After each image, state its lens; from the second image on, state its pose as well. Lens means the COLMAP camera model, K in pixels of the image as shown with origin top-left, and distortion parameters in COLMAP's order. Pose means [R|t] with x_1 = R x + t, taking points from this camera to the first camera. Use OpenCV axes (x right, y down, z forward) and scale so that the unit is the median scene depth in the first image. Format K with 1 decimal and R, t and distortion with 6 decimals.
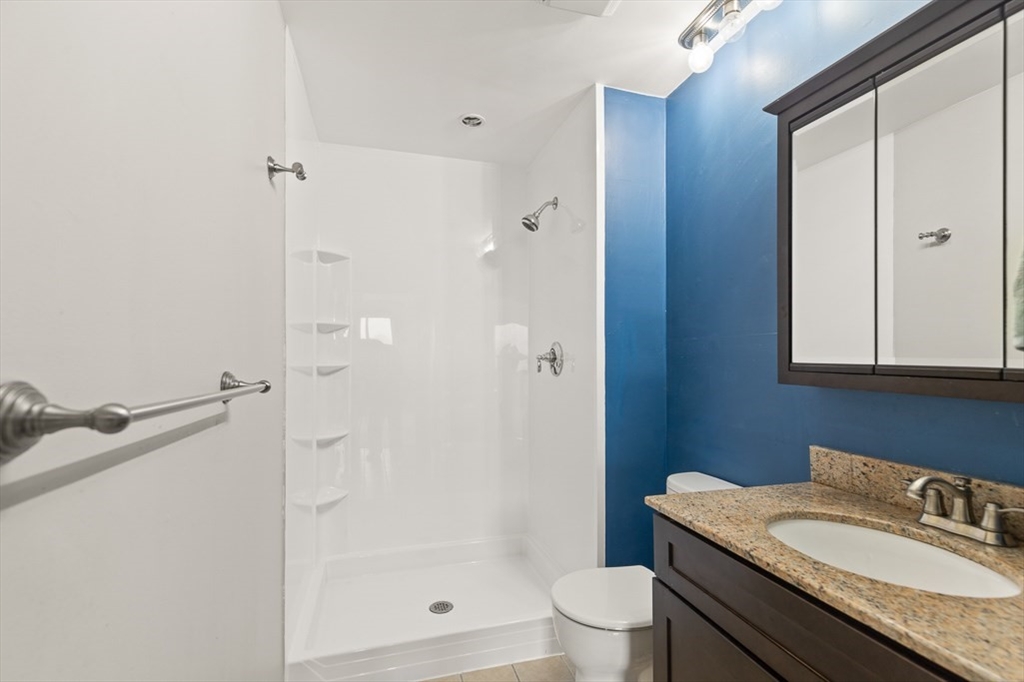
lens RADIAL K [[463.1, 0, 512.0], [0, 463.1, 341.0], [0, 0, 1]] dist [0.001673, -0.000043]
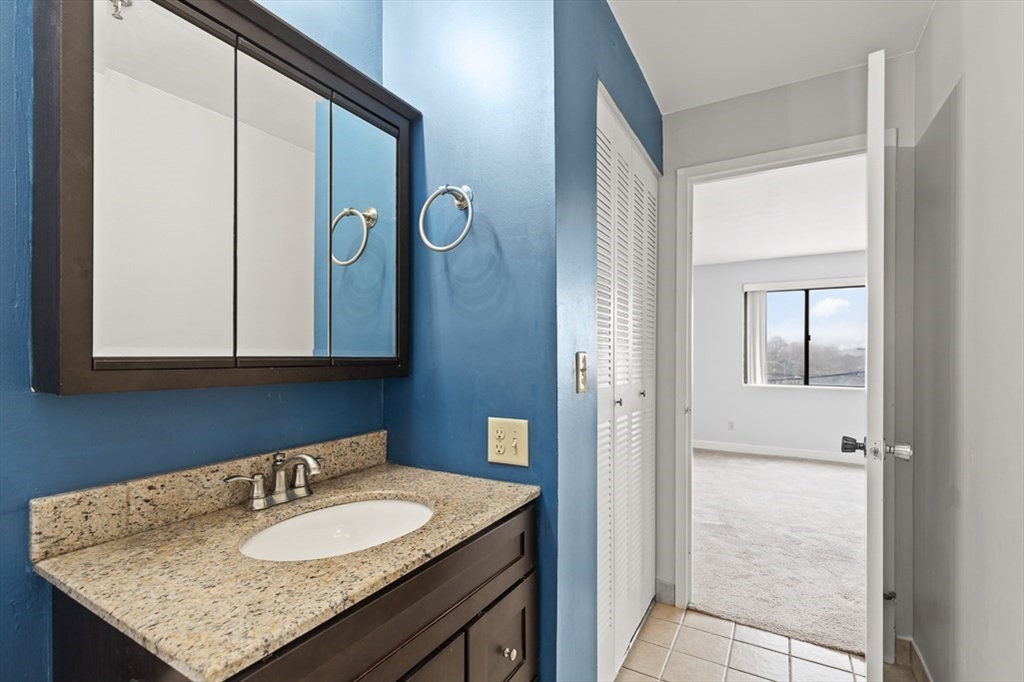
lens RADIAL K [[467.3, 0, 510.9], [0, 467.3, 354.8], [0, 0, 1]] dist [0.001441, -0.000091]
pose [[-0.686050, 0.000121, 0.727555, -0.244259], [-0.020043, 0.999617, -0.019066, 0.054886], [-0.727278, -0.027663, -0.685785, 1.259695]]
